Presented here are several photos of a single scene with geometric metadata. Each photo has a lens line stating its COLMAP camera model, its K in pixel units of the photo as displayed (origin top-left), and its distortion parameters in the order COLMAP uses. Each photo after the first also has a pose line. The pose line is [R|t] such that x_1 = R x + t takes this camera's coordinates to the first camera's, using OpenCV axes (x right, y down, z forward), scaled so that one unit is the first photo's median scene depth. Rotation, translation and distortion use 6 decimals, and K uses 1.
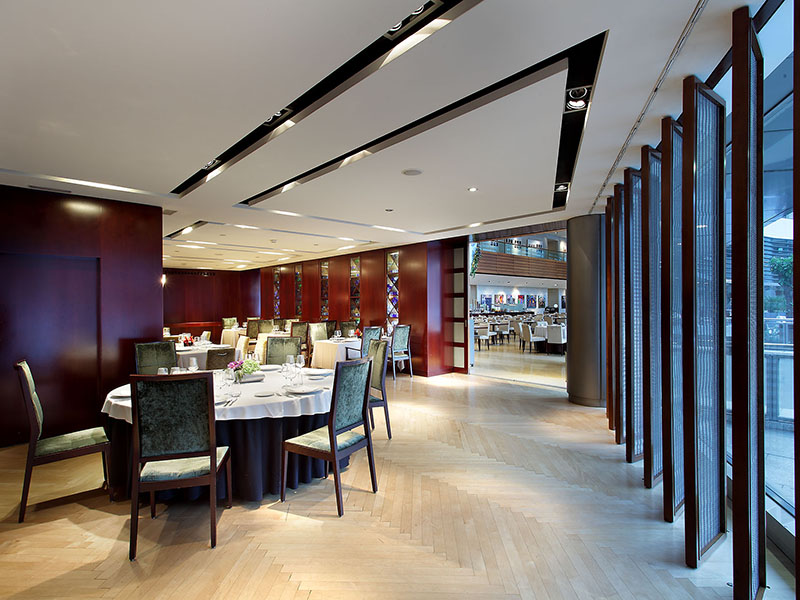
lens RADIAL K [[428.2, 0, 400.0], [0, 428.2, 300.0], [0, 0, 1]] dist [0.003835, 0.001987]
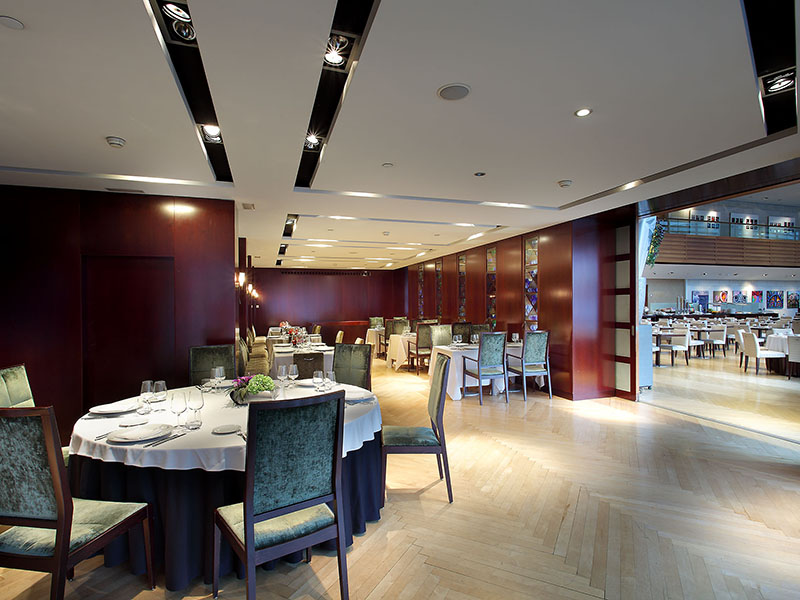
lens RADIAL K [[428.2, 0, 400.0], [0, 428.2, 300.0], [0, 0, 1]] dist [0.003835, 0.001987]
pose [[0.908578, -0.003481, -0.417701, 0.087910], [0.004562, 0.999988, 0.001589, 0.000543], [0.417691, -0.003350, 0.908583, 0.161907]]
